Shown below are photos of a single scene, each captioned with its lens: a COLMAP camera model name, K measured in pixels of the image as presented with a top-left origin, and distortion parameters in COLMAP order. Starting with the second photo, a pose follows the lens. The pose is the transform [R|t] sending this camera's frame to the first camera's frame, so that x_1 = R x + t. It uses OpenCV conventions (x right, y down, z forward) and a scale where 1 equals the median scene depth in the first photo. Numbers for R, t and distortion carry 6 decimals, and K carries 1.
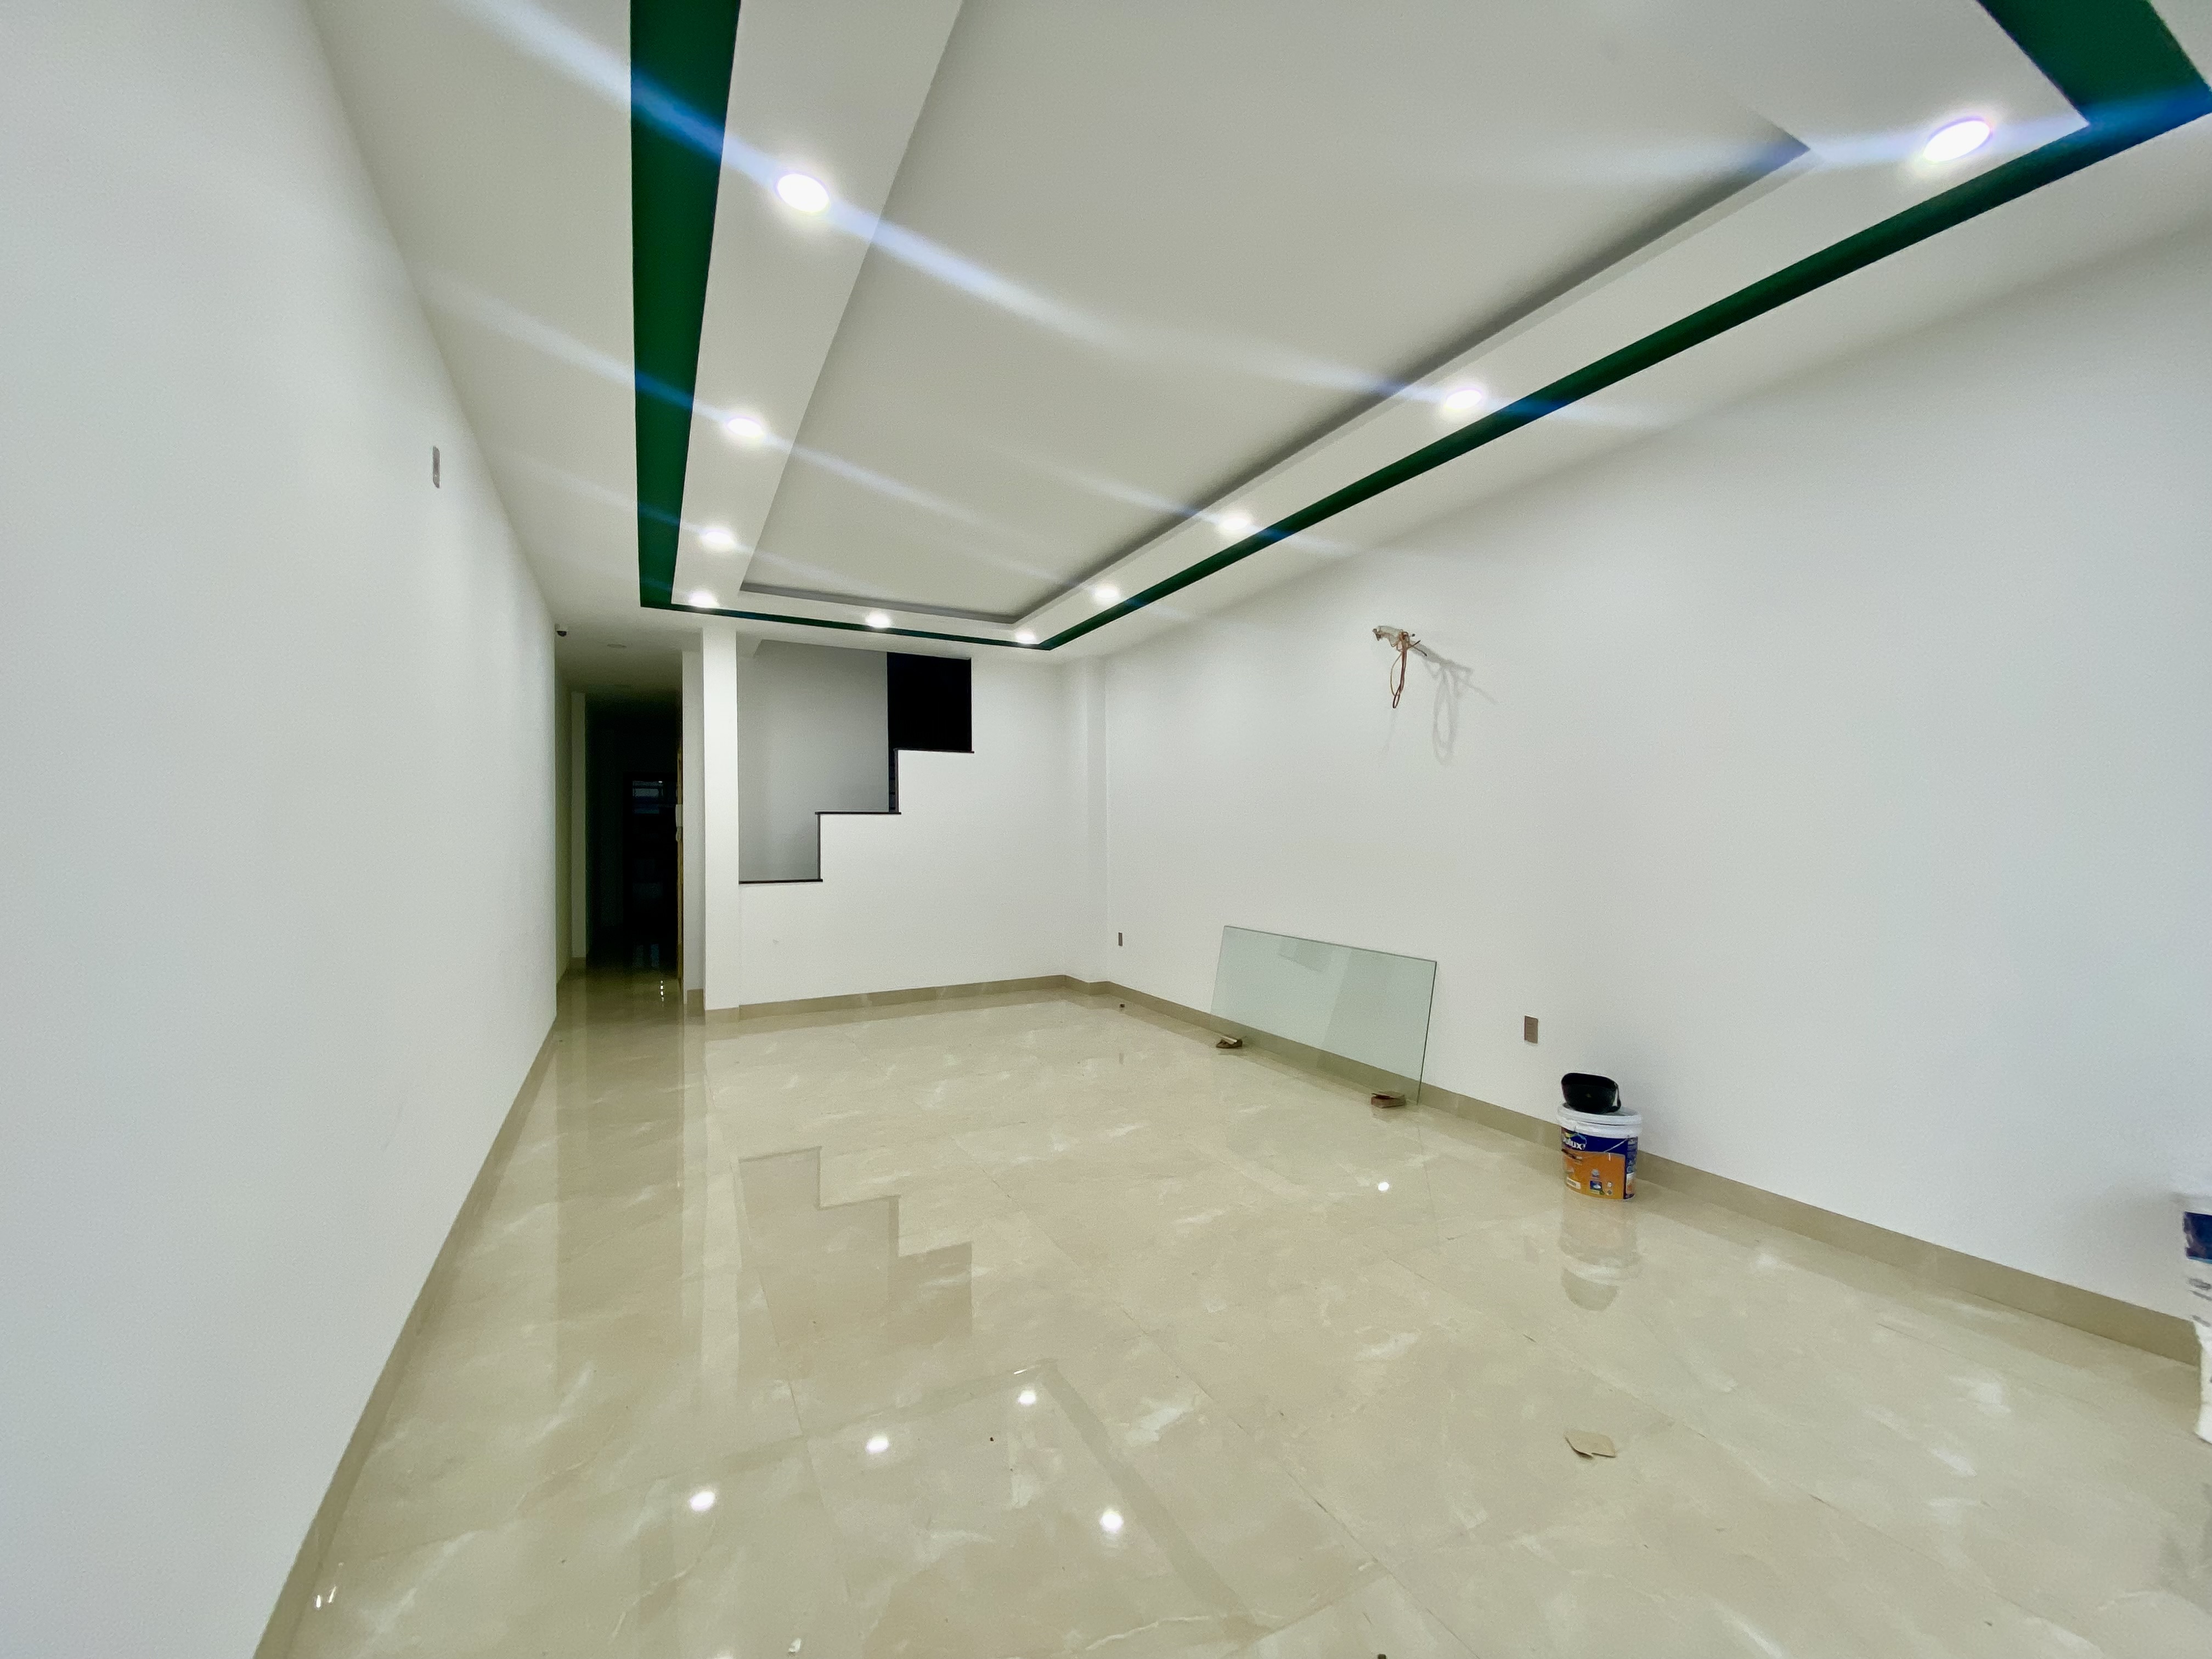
lens RADIAL K [[907.1, 0, 1106.0], [0, 907.1, 829.5], [0, 0, 1]] dist [0.046080, -0.032763]
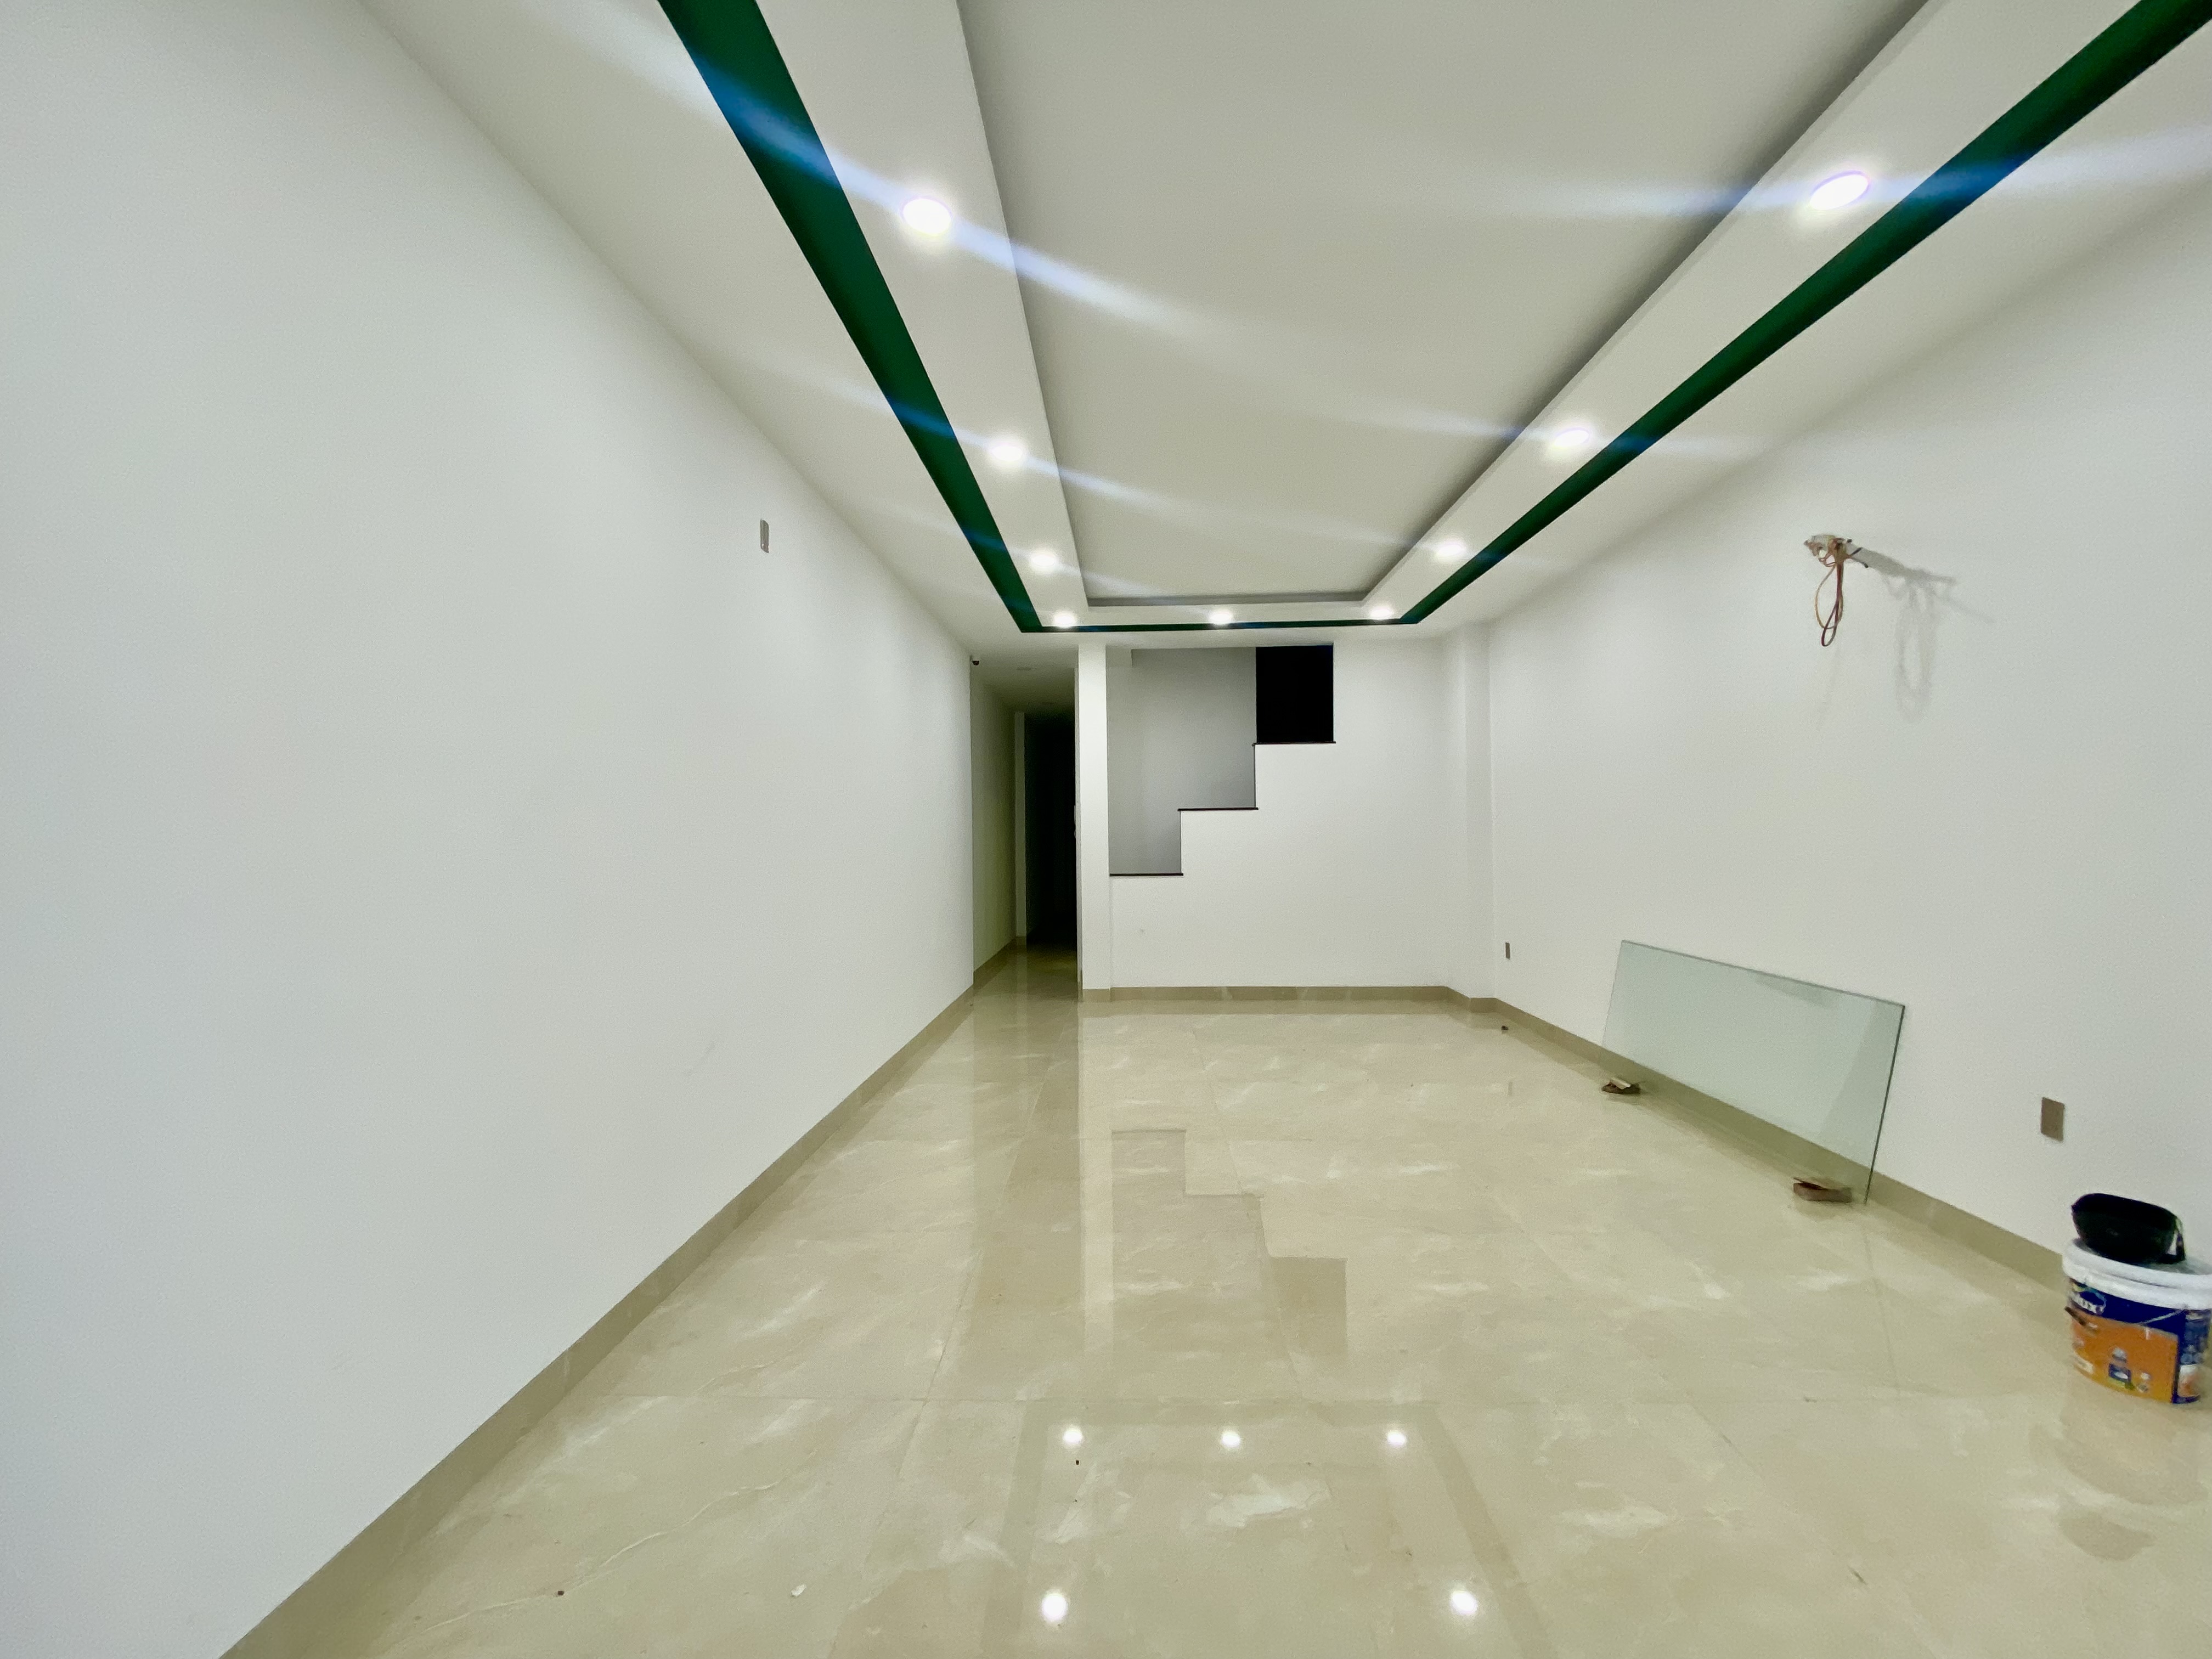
lens RADIAL K [[910.0, 0, 1106.0], [0, 910.0, 829.5], [0, 0, 1]] dist [0.023365, -0.019599]
pose [[0.870983, -0.006768, -0.491267, 0.174041], [0.007581, 0.999971, -0.000336, 0.006542], [0.491255, -0.003432, 0.871009, 0.093173]]
